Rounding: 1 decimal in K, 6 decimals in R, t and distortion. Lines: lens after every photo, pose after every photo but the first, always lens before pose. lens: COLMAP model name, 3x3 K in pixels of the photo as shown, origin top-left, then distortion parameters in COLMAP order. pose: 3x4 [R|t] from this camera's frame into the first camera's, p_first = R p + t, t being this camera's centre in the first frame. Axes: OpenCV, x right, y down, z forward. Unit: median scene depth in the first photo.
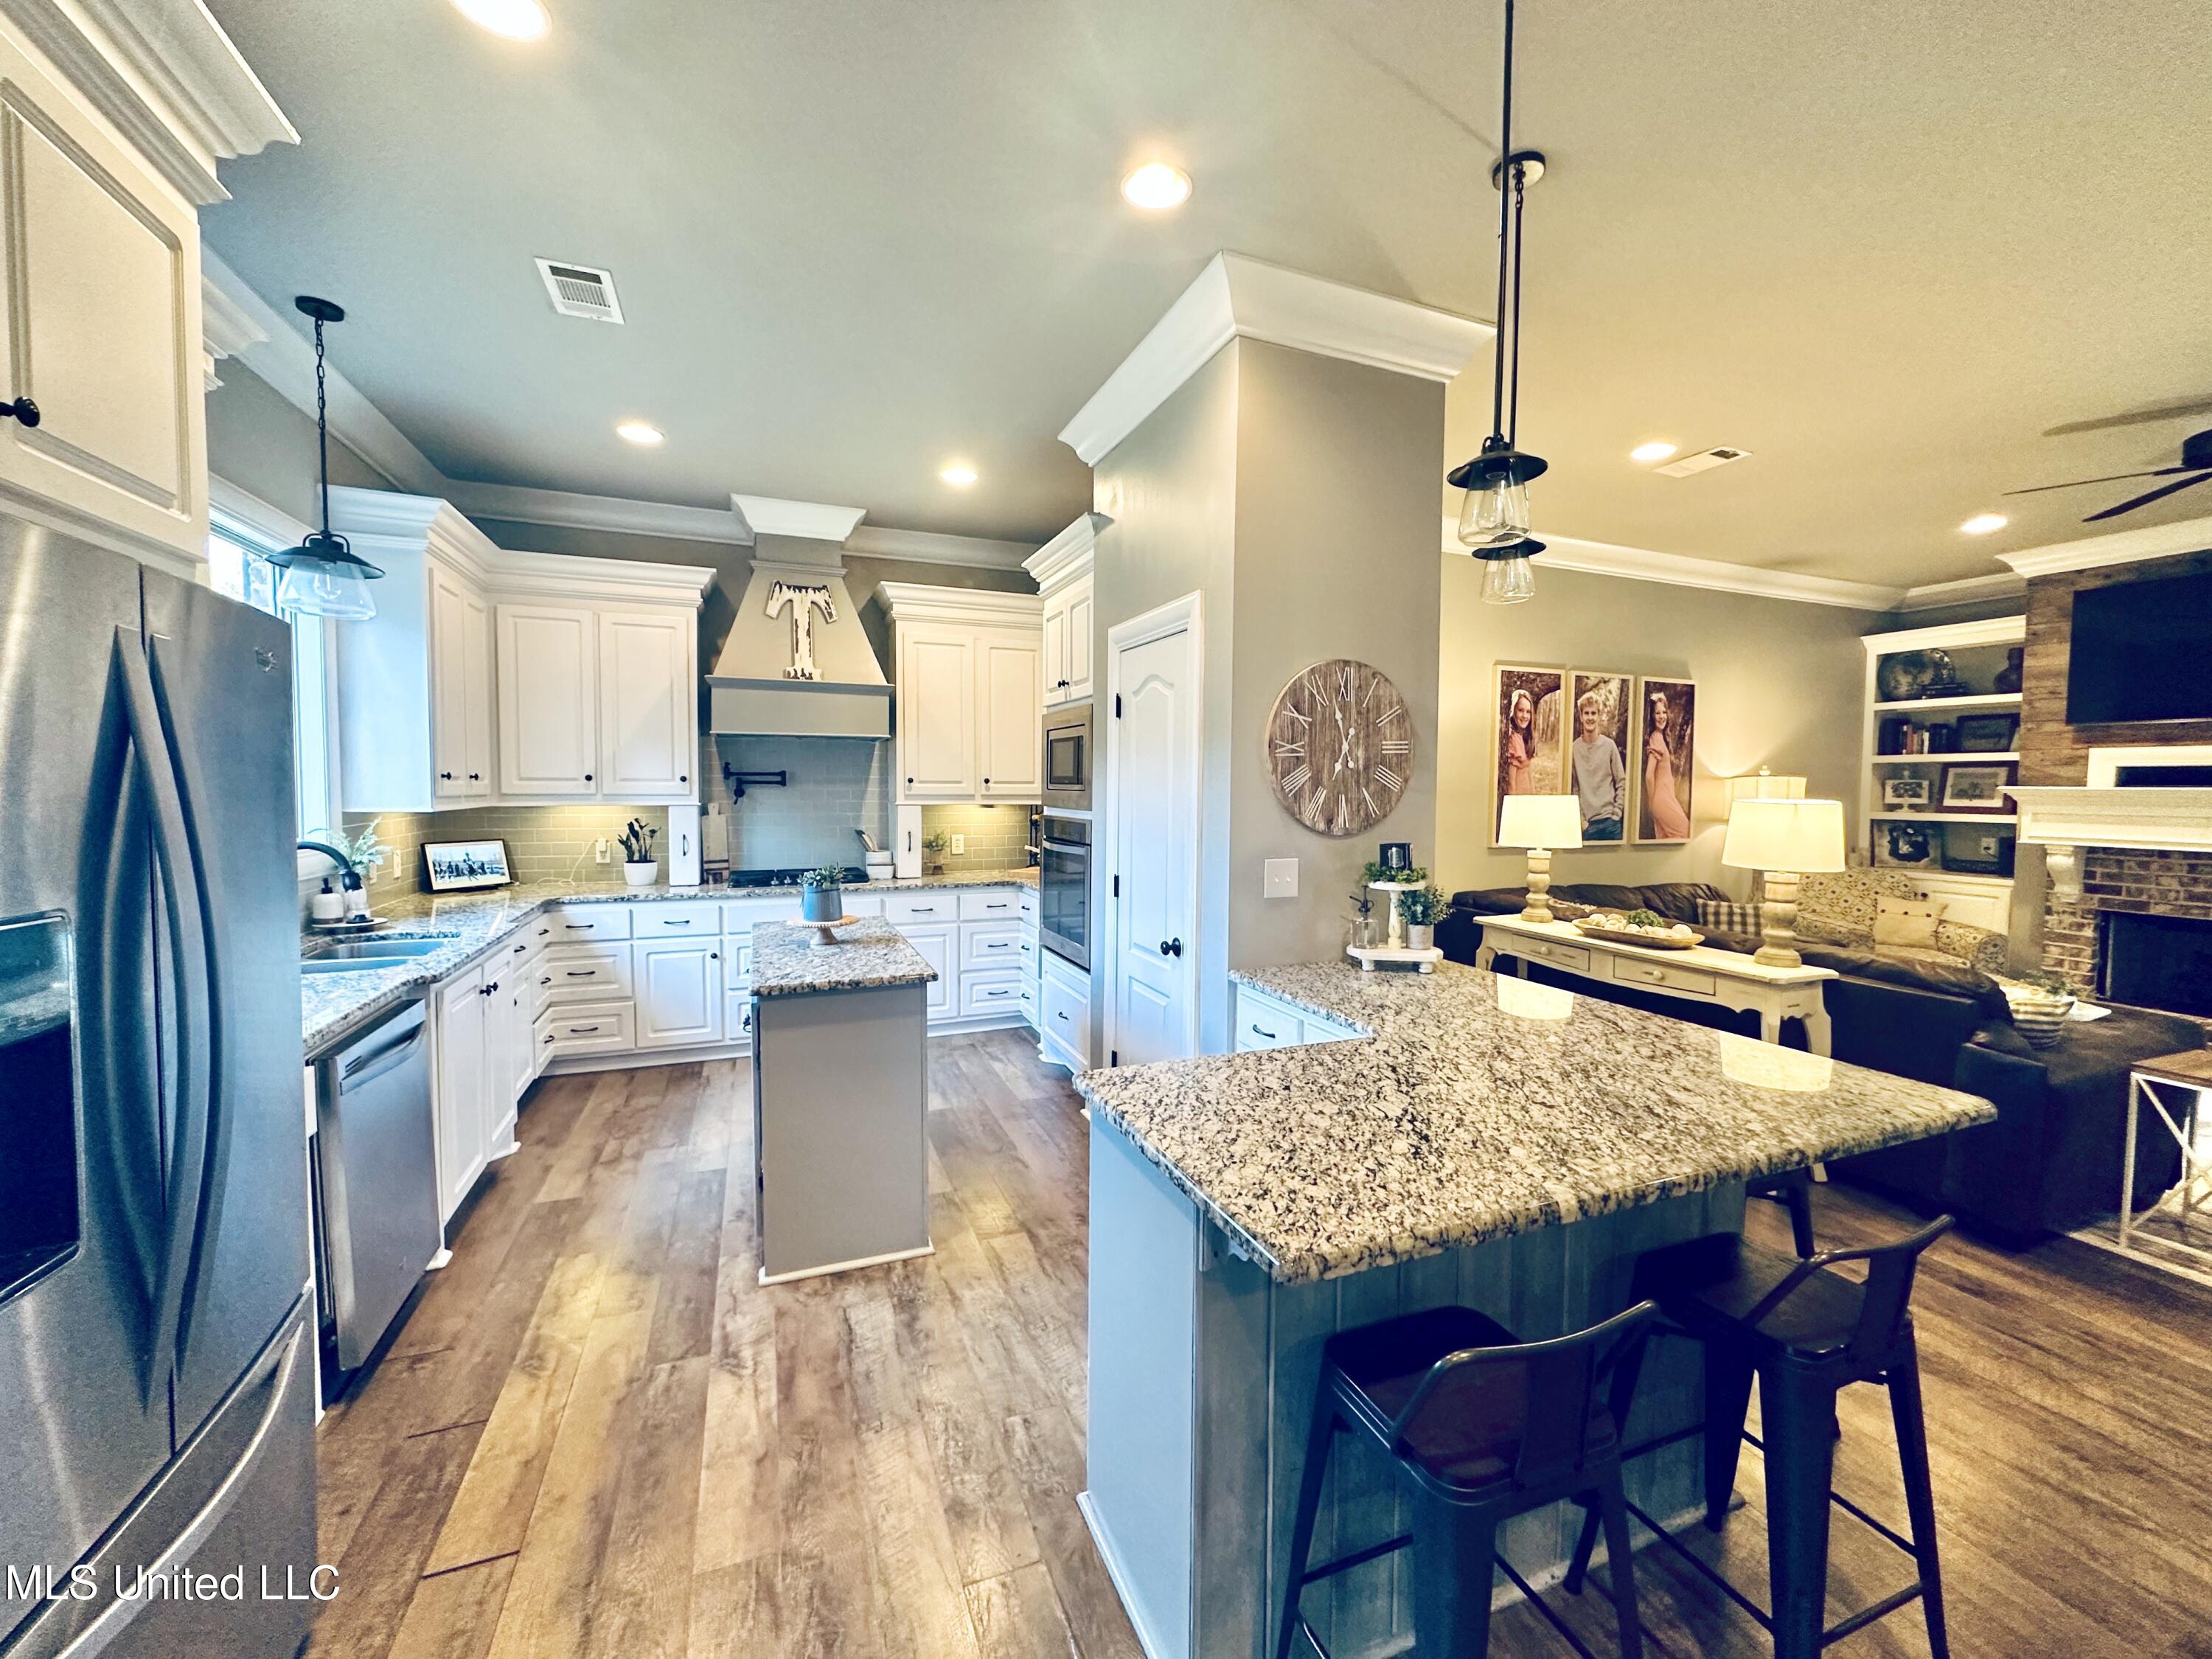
lens RADIAL K [[883.5, 0, 1107.8], [0, 883.5, 827.5], [0, 0, 1]] dist [-0.003449, 0.000218]
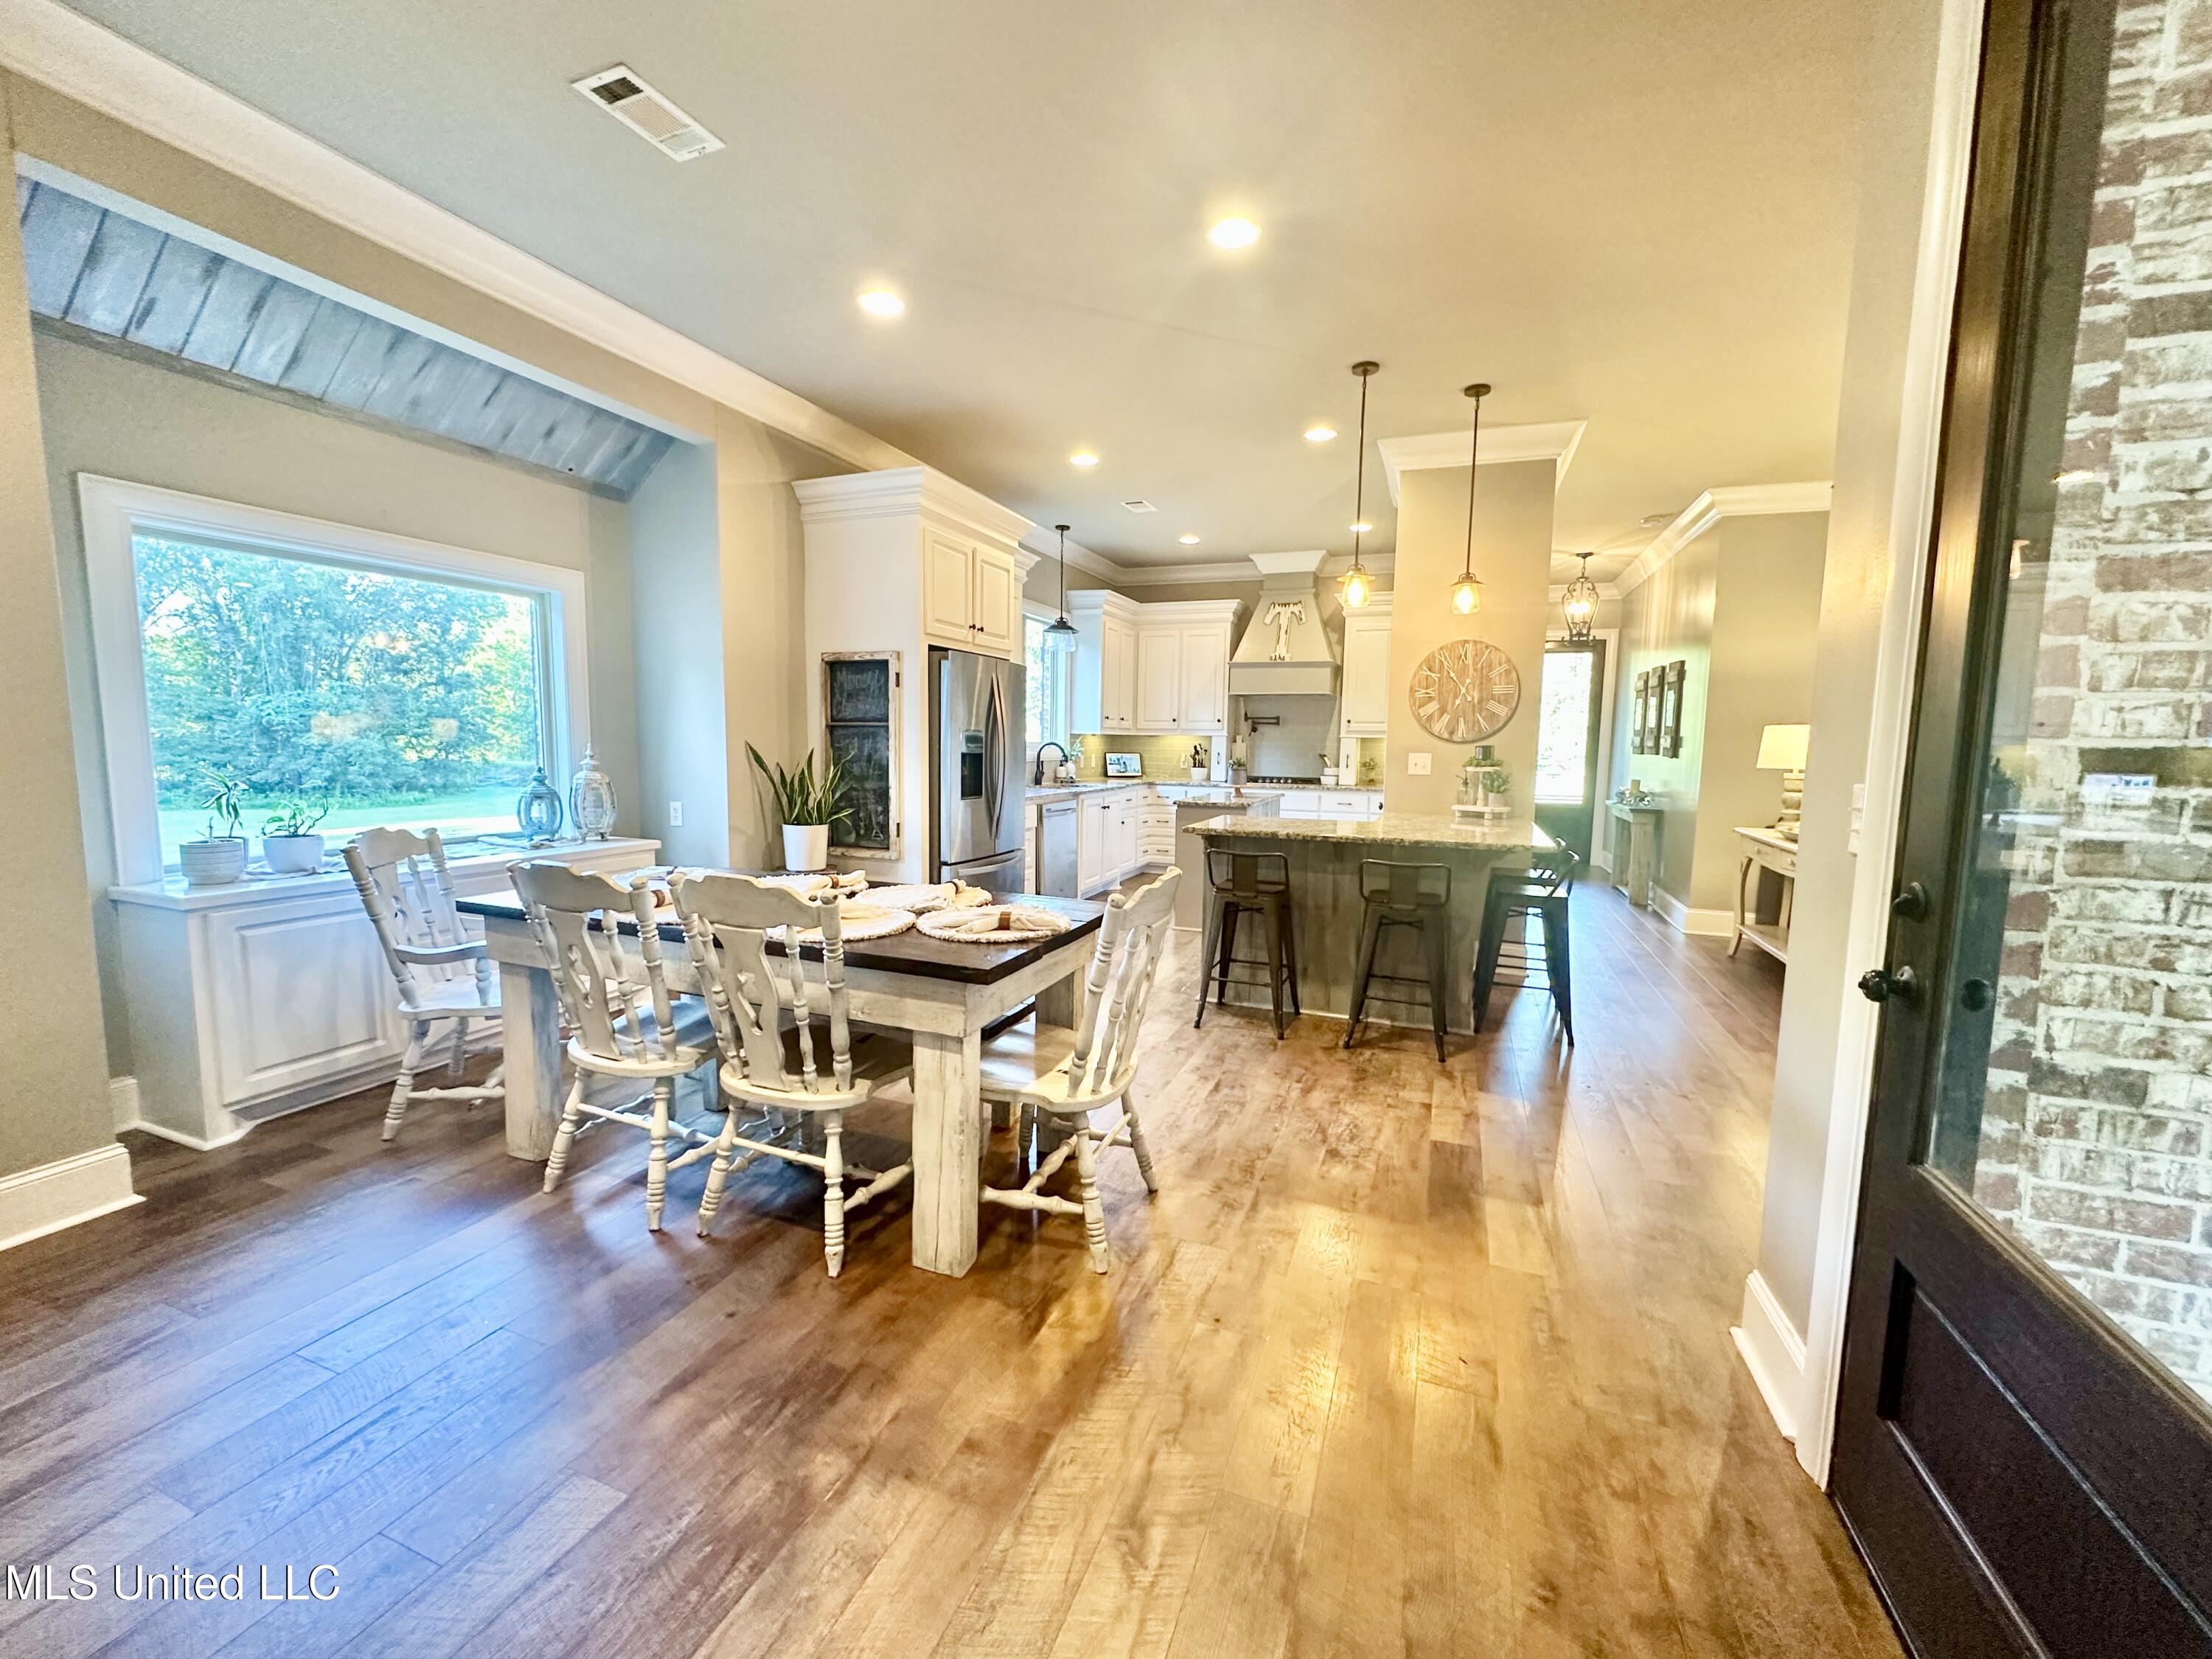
lens RADIAL K [[883.5, 0, 1104.2], [0, 883.5, 831.1], [0, 0, 1]] dist [-0.003449, 0.000218]
pose [[0.728719, 0.075367, -0.680653, 0.594120], [-0.044156, 0.997028, 0.063125, 0.066531], [0.683388, -0.015946, 0.729881, -0.471958]]
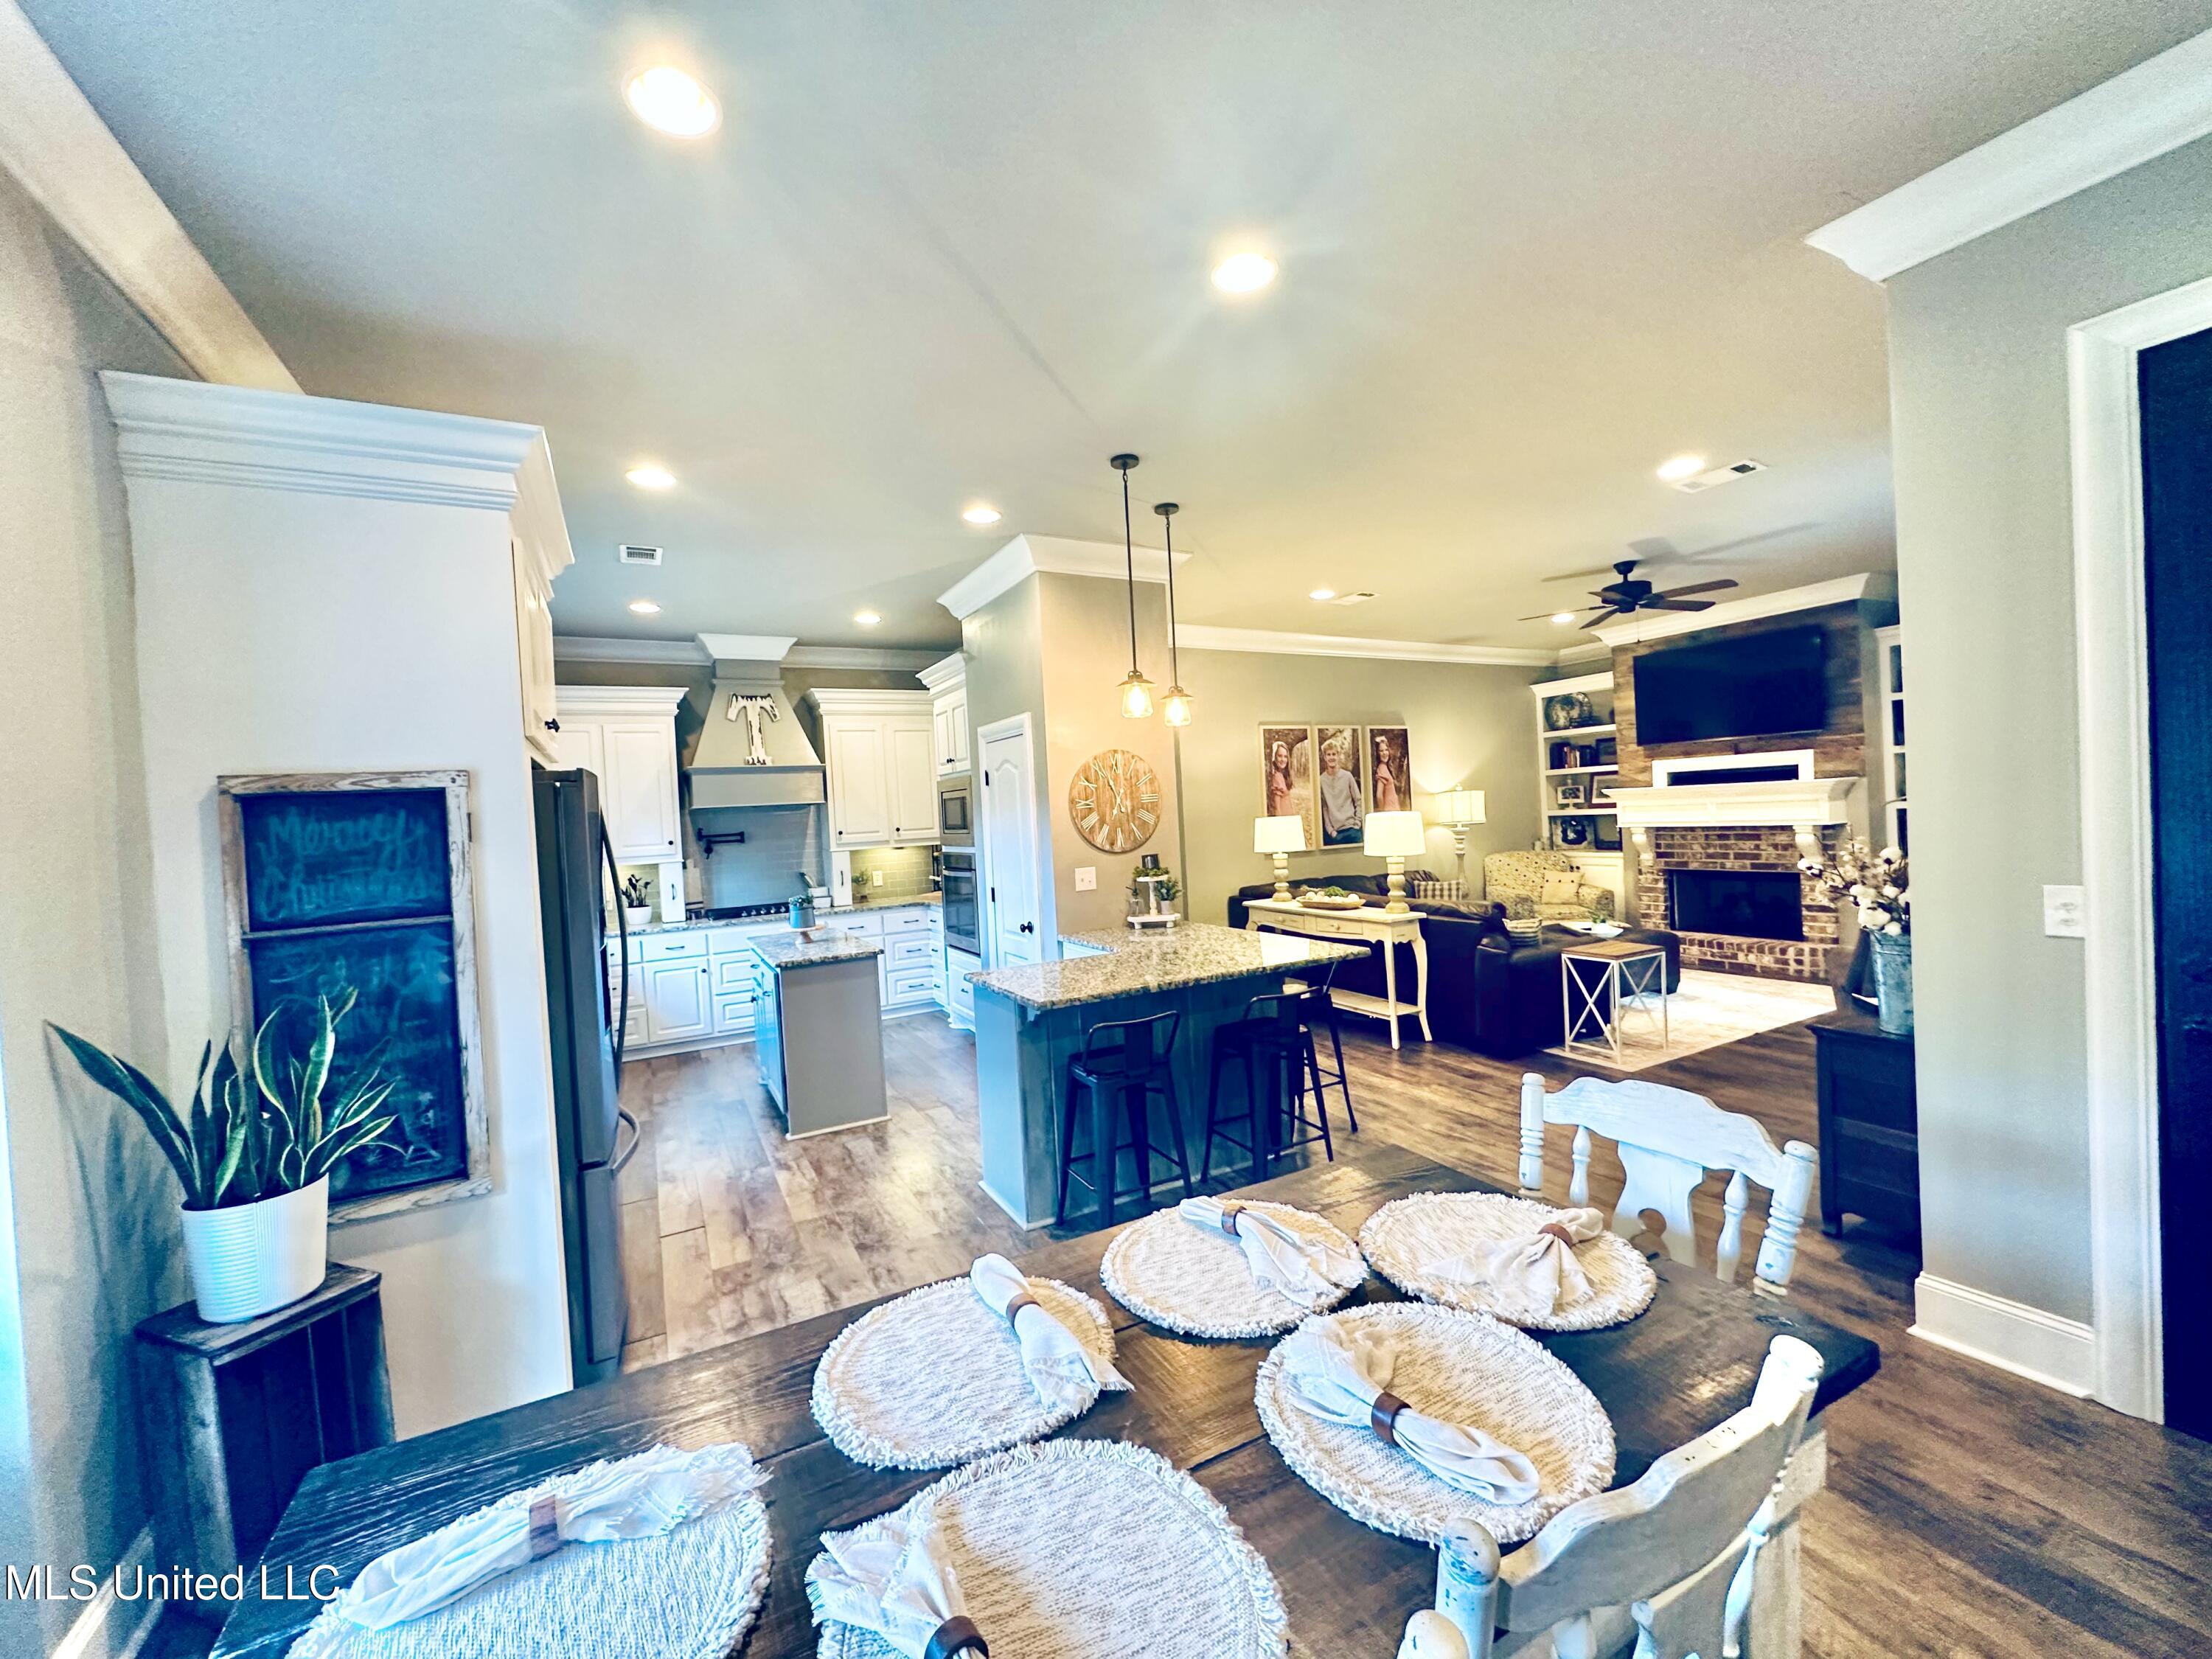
lens RADIAL K [[883.5, 0, 1109.0], [0, 883.5, 827.9], [0, 0, 1]] dist [-0.003449, 0.000218]
pose [[0.991490, -0.062510, 0.114191, 0.032391], [0.066429, 0.997314, -0.030843, 0.008729], [-0.111956, 0.038167, 0.992980, -0.429922]]
